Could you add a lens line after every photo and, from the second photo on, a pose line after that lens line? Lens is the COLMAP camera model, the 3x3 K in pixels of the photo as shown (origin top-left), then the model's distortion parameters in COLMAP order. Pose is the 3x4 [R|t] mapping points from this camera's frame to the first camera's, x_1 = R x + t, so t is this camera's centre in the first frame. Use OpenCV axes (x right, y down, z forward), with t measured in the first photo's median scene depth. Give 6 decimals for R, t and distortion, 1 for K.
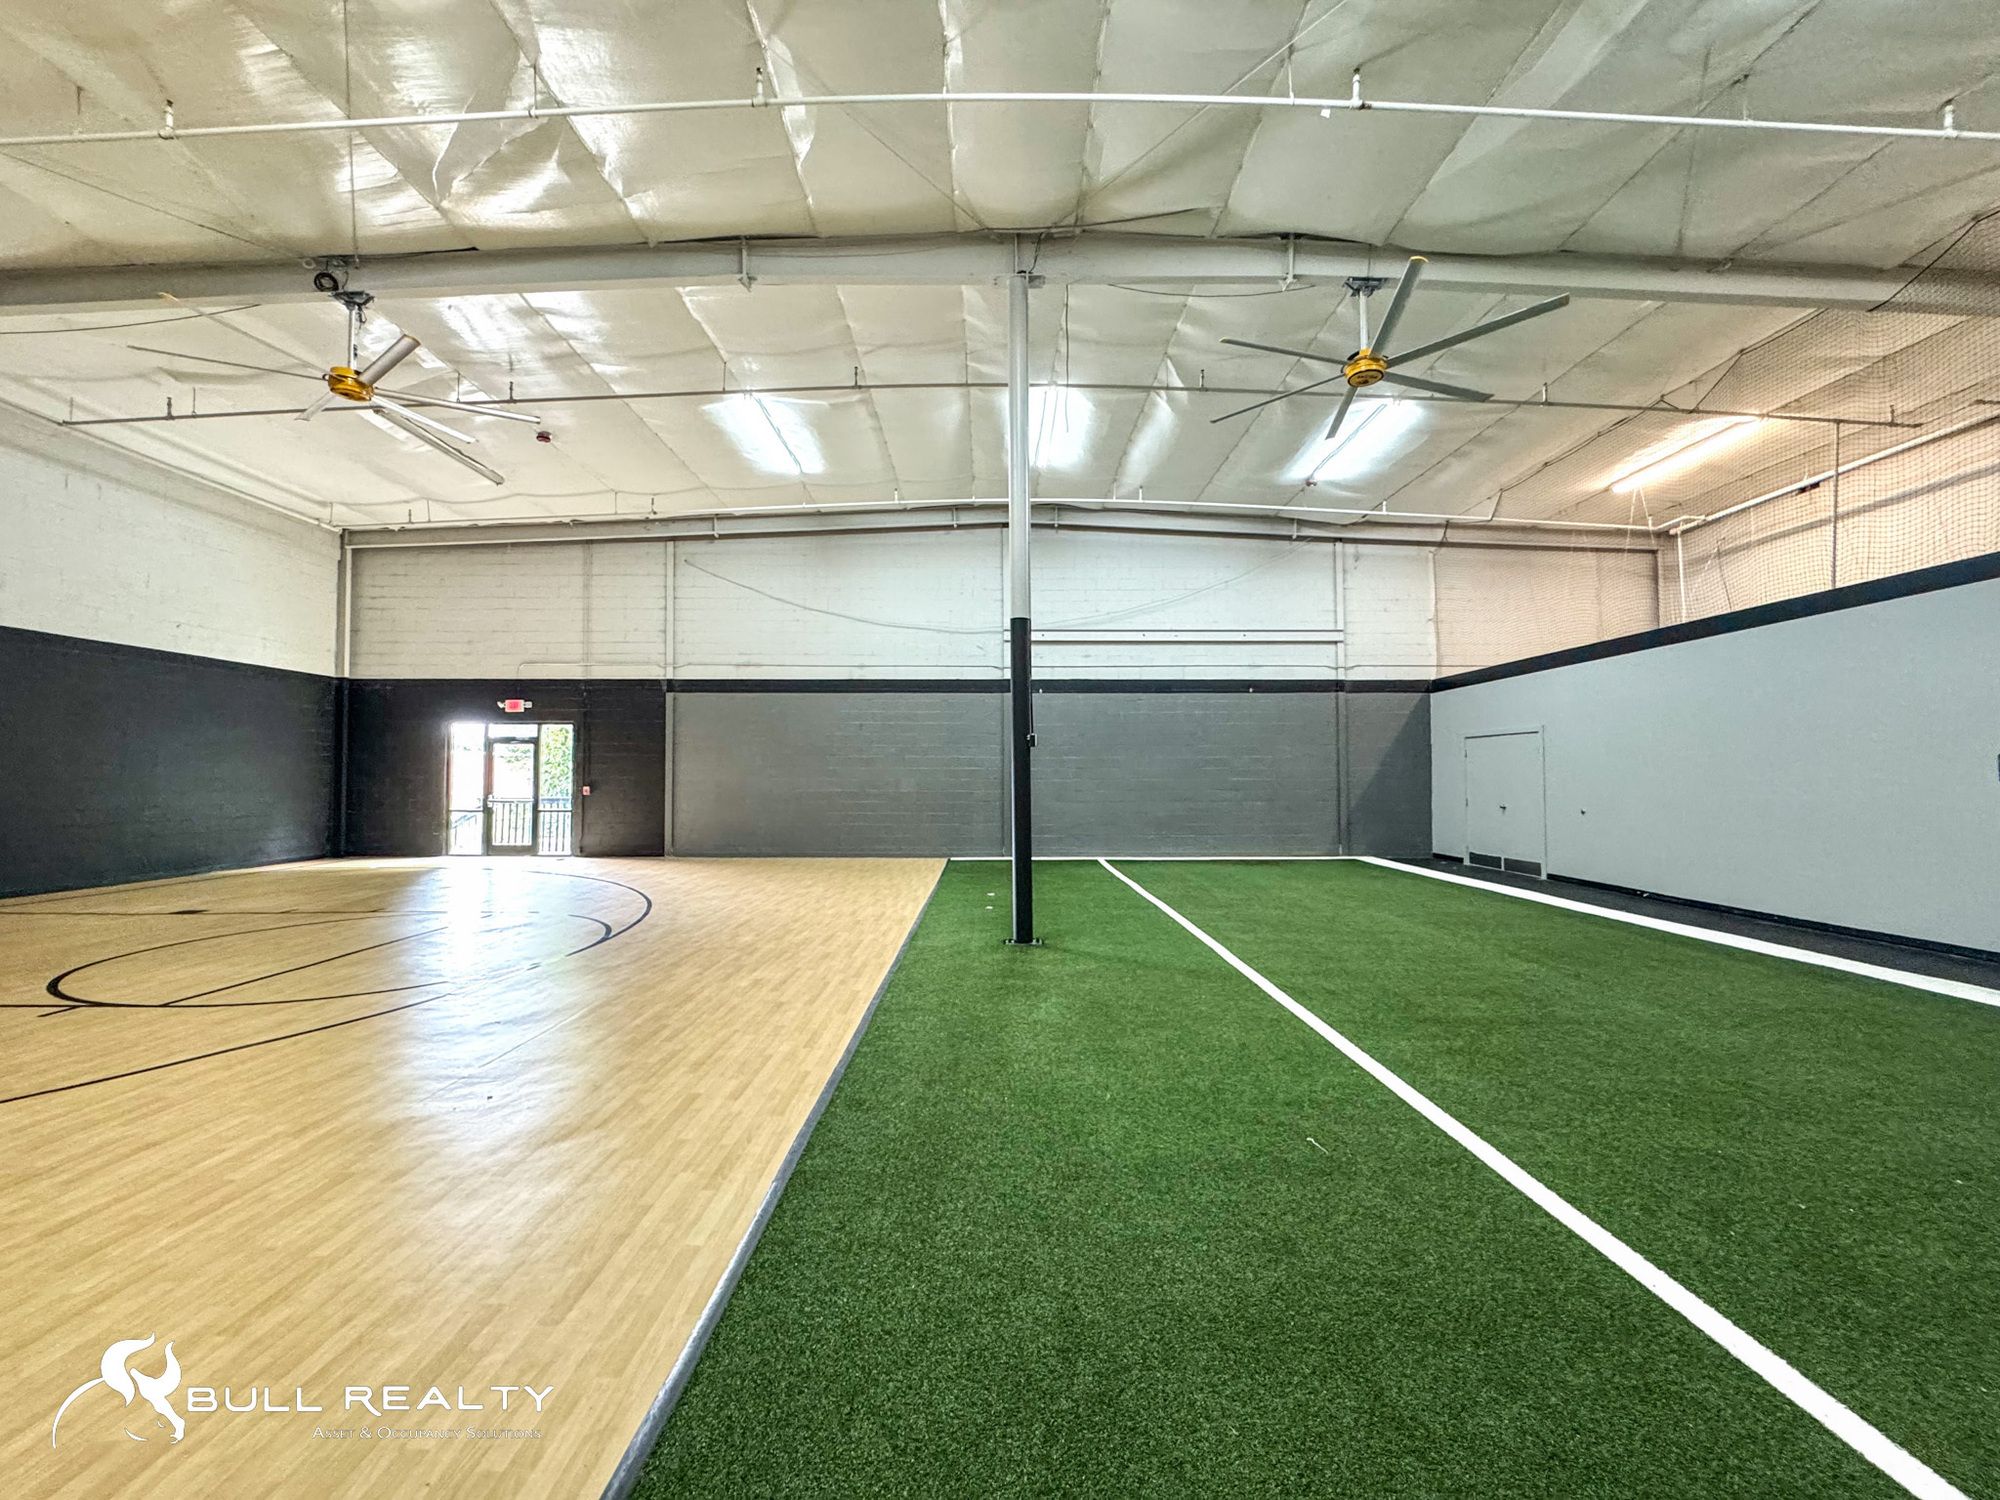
lens RADIAL K [[796.5, 0, 999.8], [0, 796.5, 742.0], [0, 0, 1]] dist [-0.001949, 0.000450]
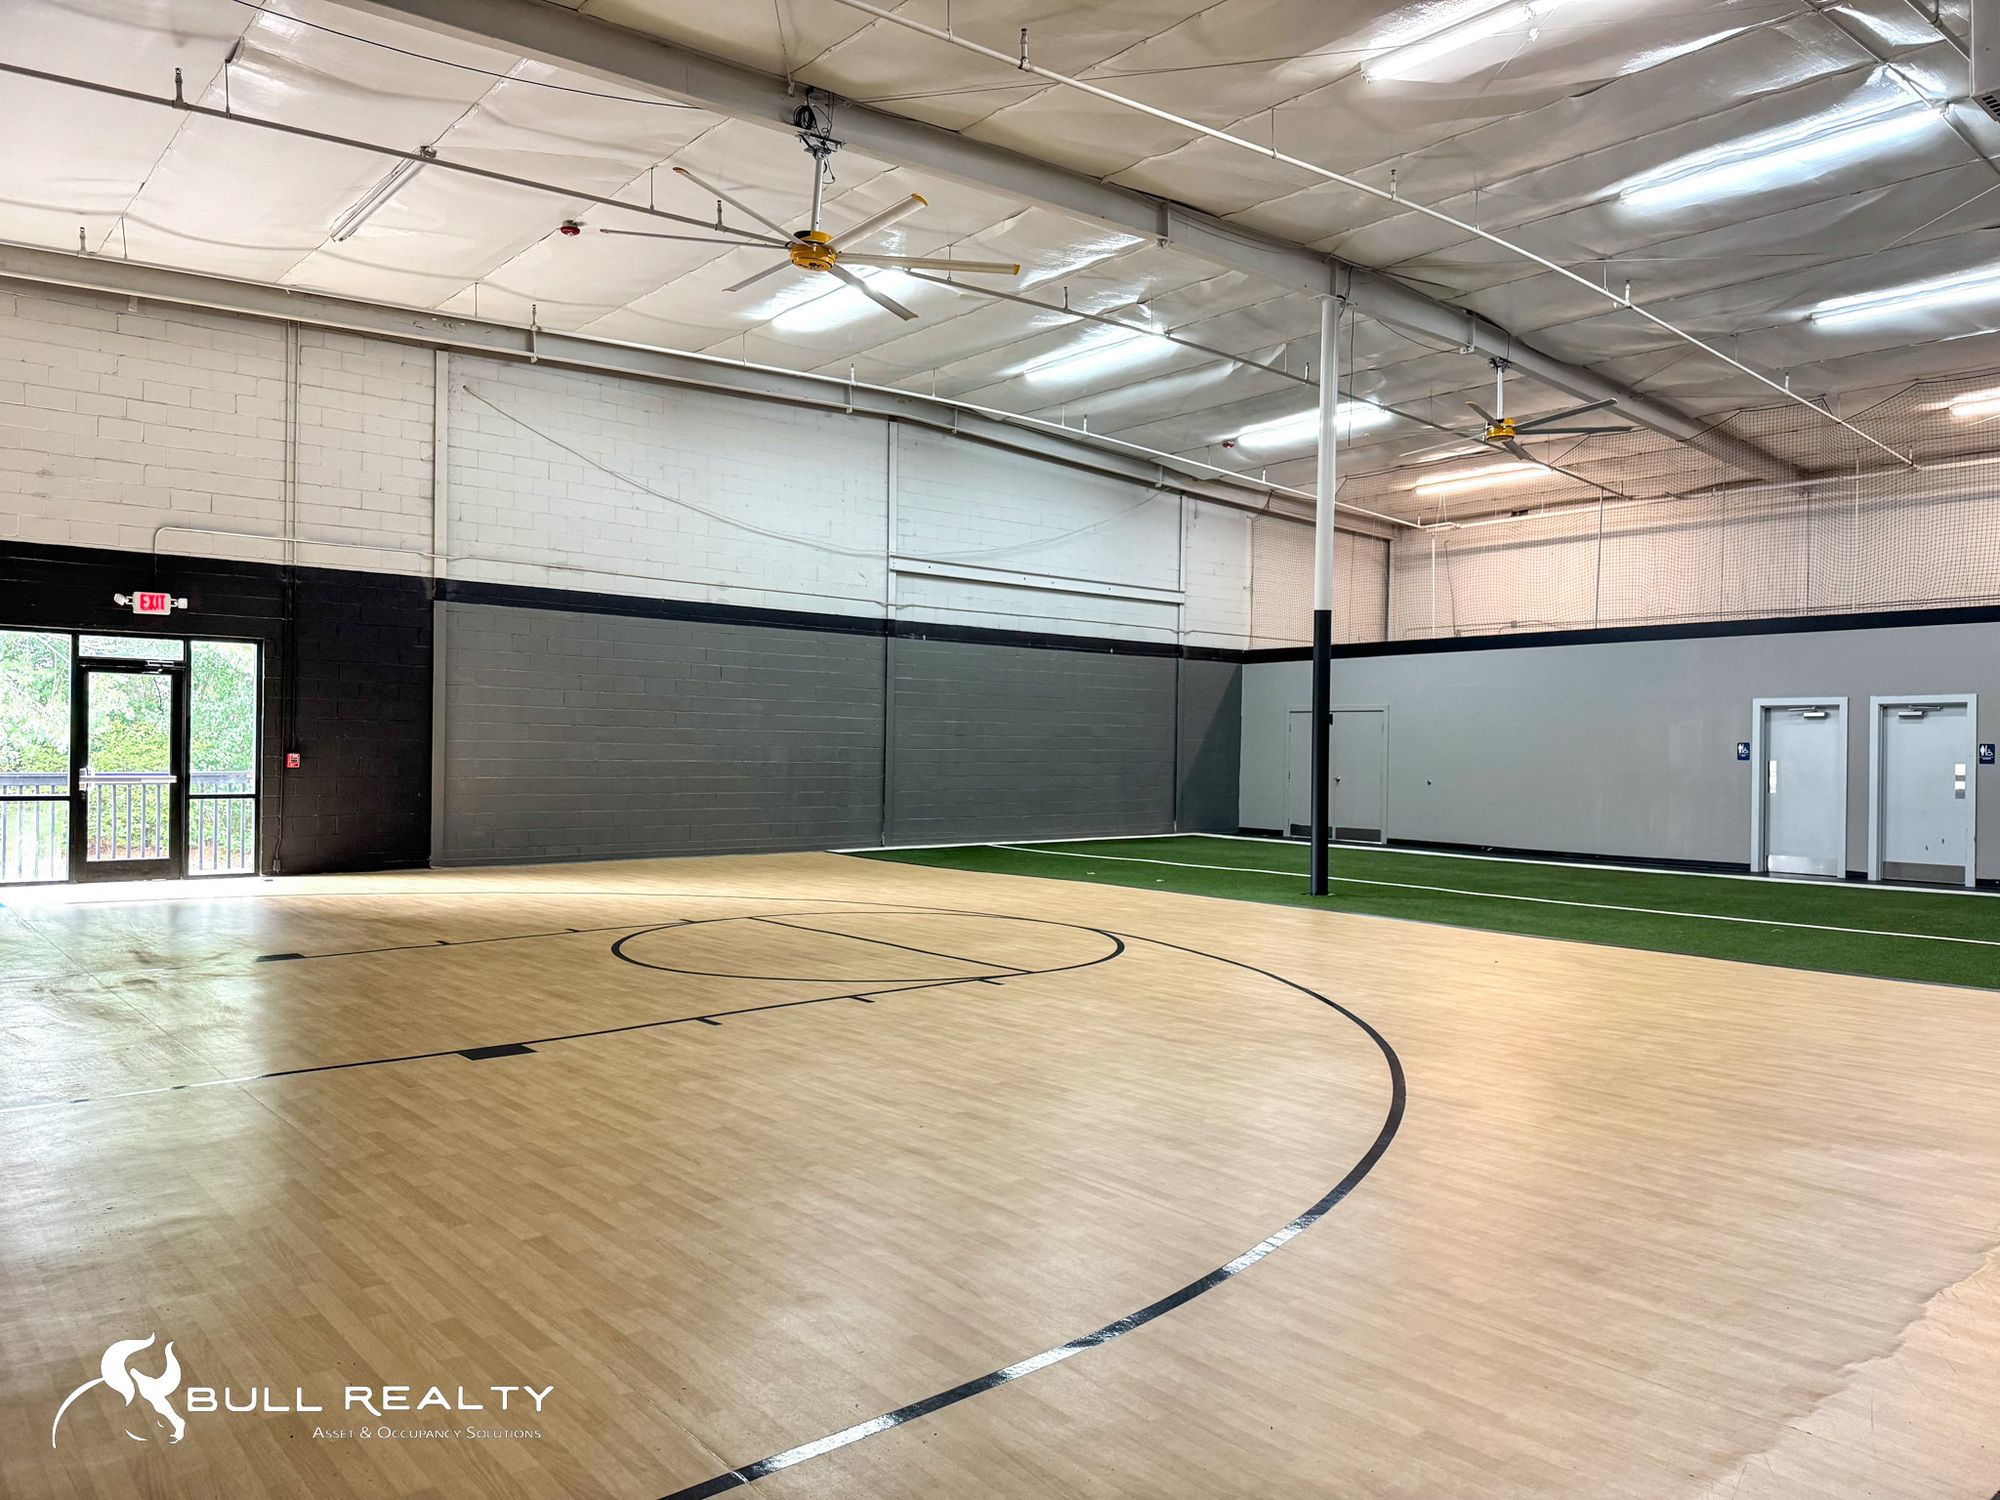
lens RADIAL K [[1385.2, 0, 1000.0], [0, 1385.2, 750.0], [0, 0, 1]] dist [0.095542, -0.122840]
pose [[0.763843, 0.009289, 0.645336, -0.783576], [-0.041359, 0.998546, 0.034581, -0.002802], [-0.644076, -0.053104, 0.763116, -0.110677]]
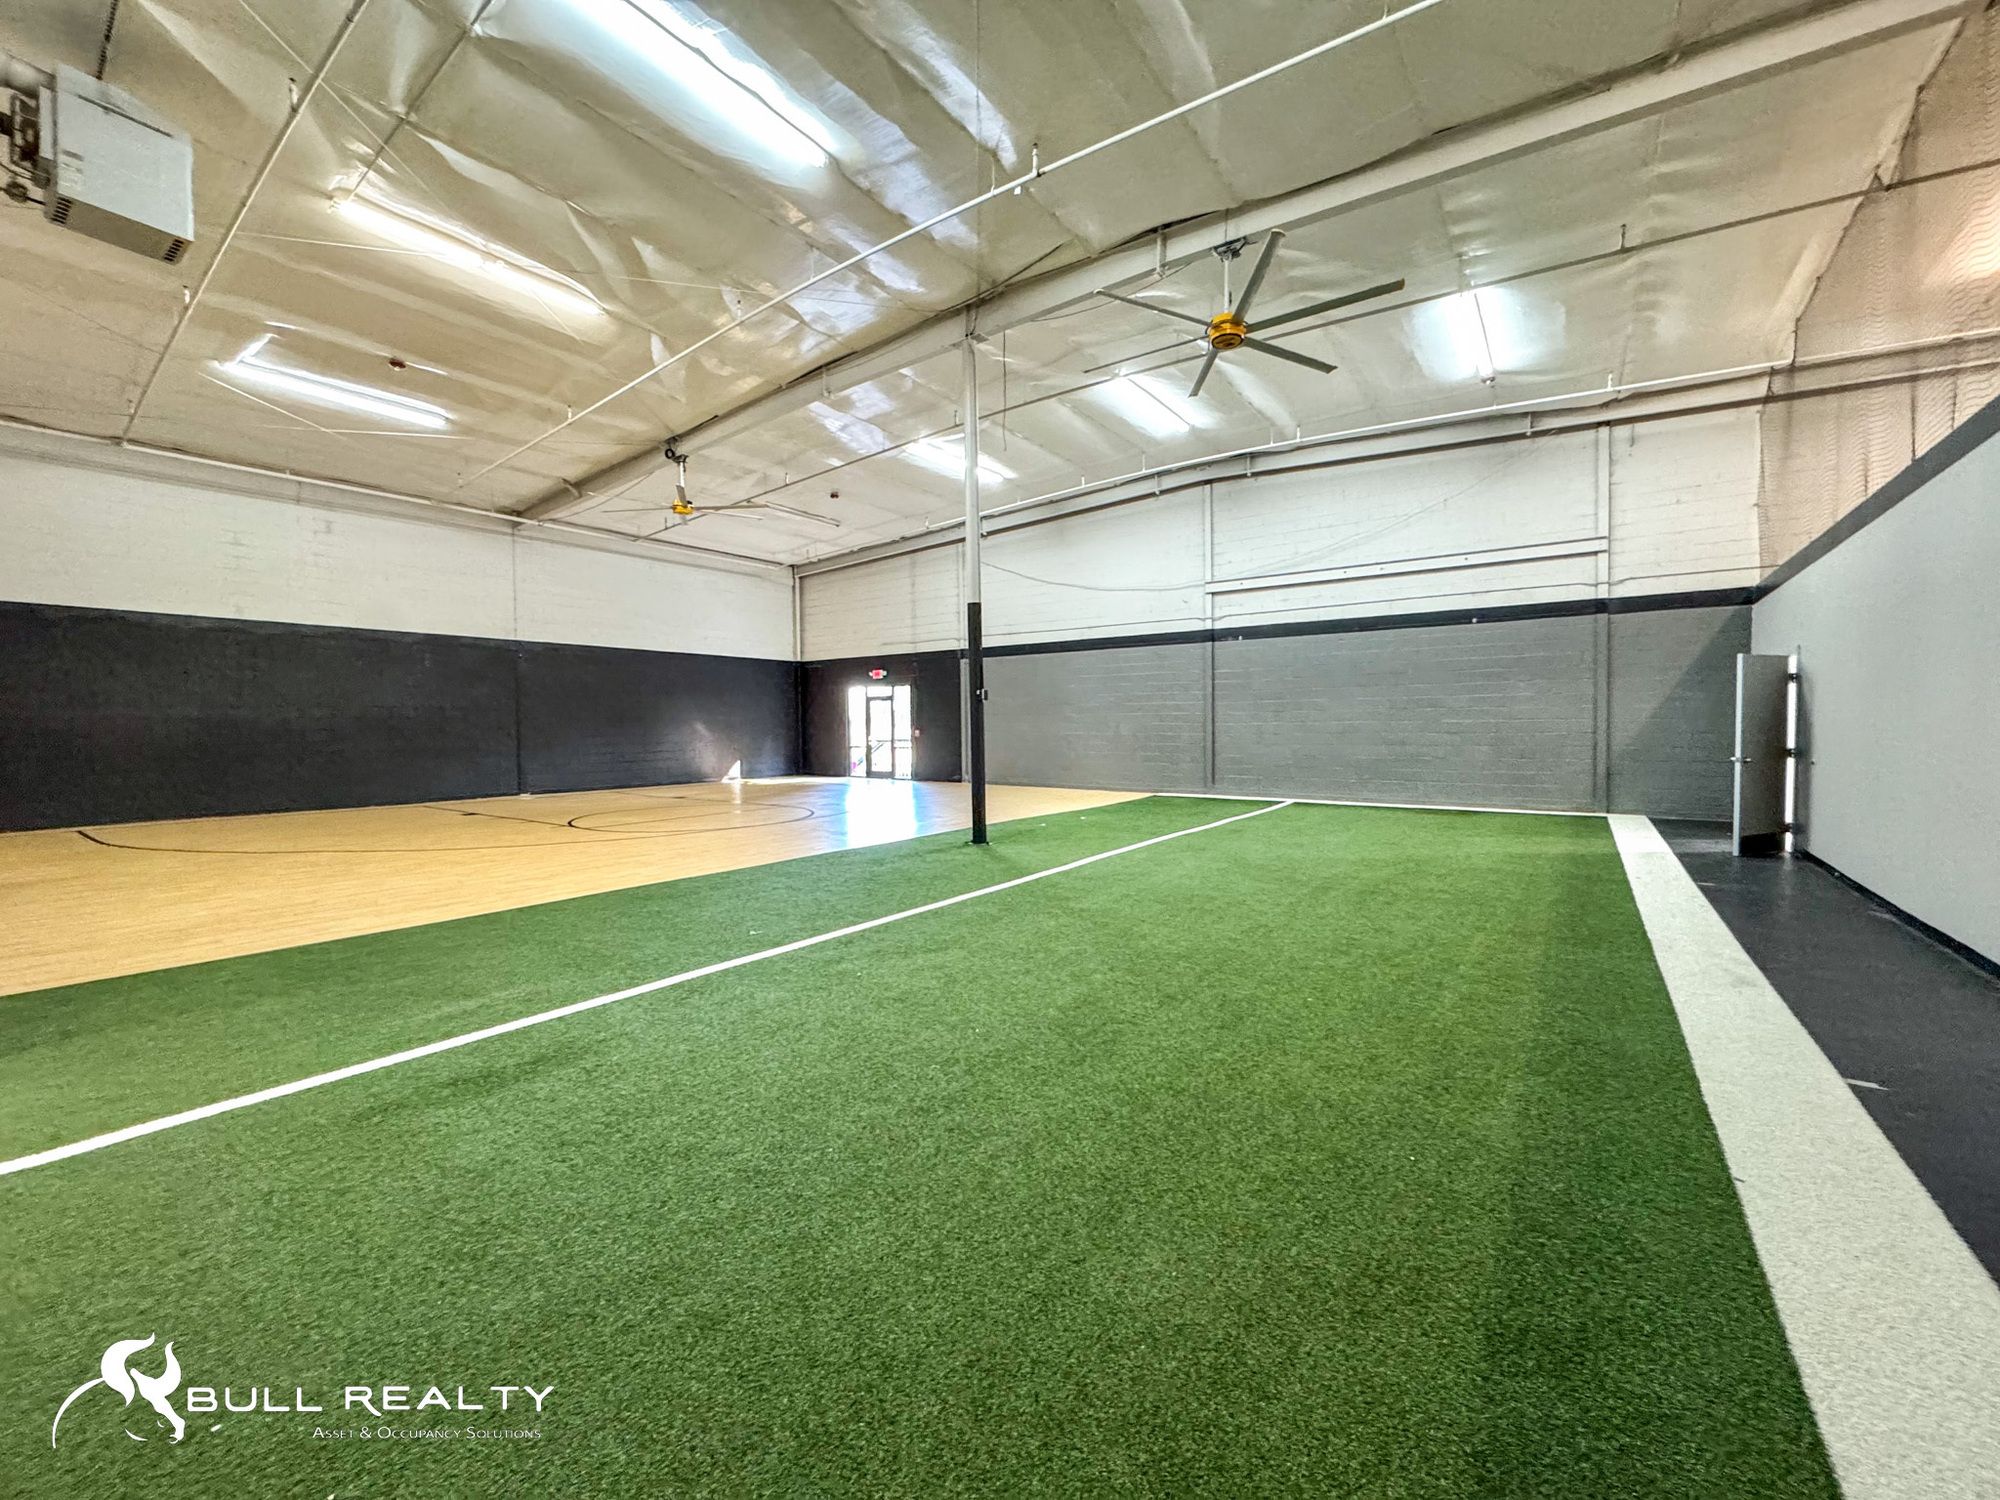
lens RADIAL K [[796.5, 0, 999.8], [0, 796.5, 742.0], [0, 0, 1]] dist [-0.001949, 0.000450]
pose [[0.804903, 0.007287, -0.593362, 0.417759], [0.033141, 0.997812, 0.057209, 0.001467], [0.592480, -0.065712, 0.802900, -0.029891]]
